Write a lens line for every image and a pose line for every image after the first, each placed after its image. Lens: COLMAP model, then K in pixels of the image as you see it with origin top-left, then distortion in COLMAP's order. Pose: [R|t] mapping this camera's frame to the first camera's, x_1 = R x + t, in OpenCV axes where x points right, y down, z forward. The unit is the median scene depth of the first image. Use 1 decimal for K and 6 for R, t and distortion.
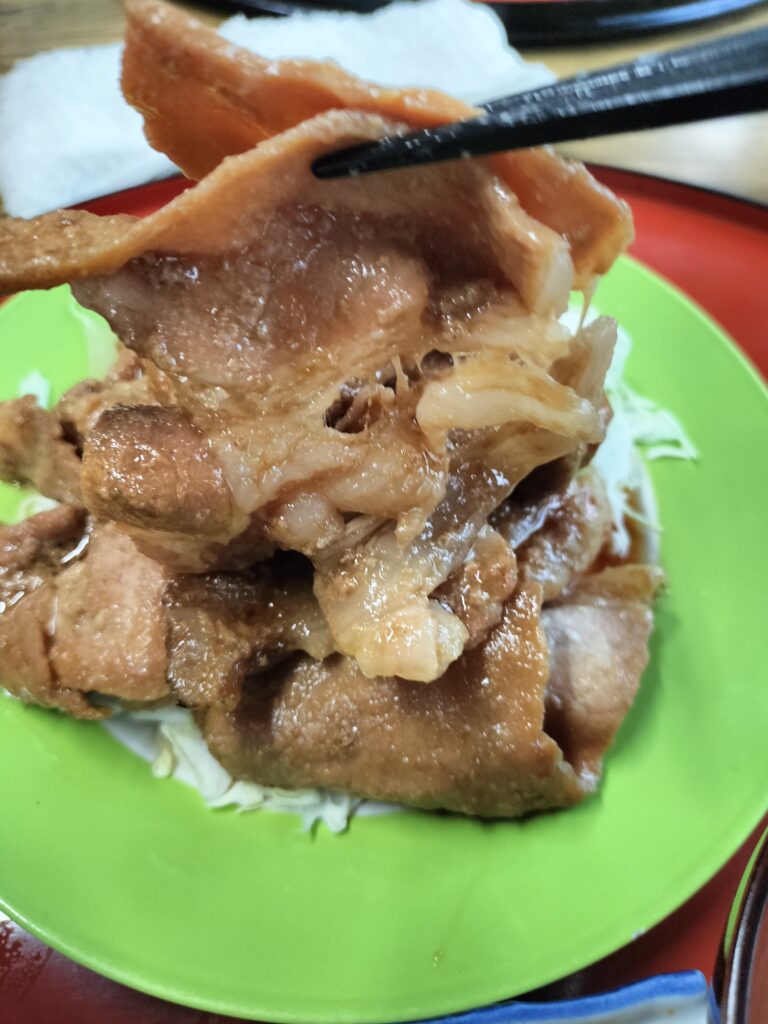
lens RADIAL K [[852.9, 0, 389.4], [0, 852.9, 512.5], [0, 0, 1]] dist [-0.023830, -0.004668]
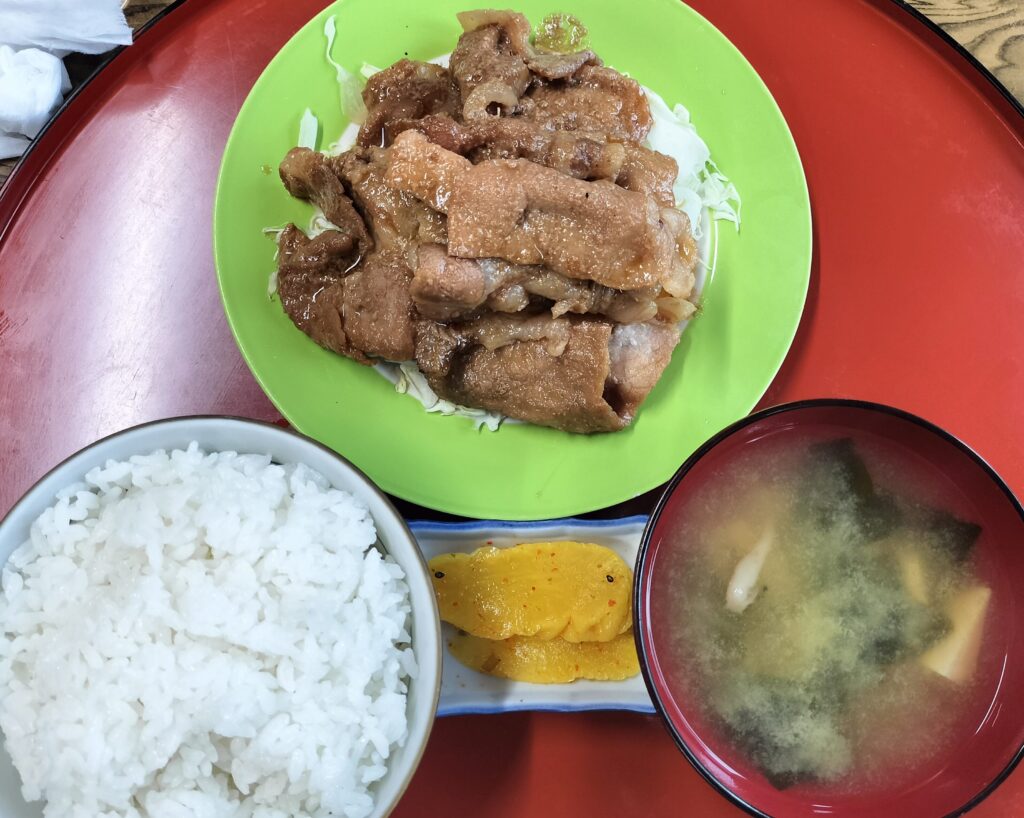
lens RADIAL K [[868.4, 0, 510.4], [0, 868.4, 408.5], [0, 0, 1]] dist [-0.000745, -0.000156]
pose [[0.995020, 0.099410, -0.007211, -0.012964], [-0.087834, 0.908747, 0.408001, -0.475588], [0.047112, -0.405336, 0.912953, -0.771865]]
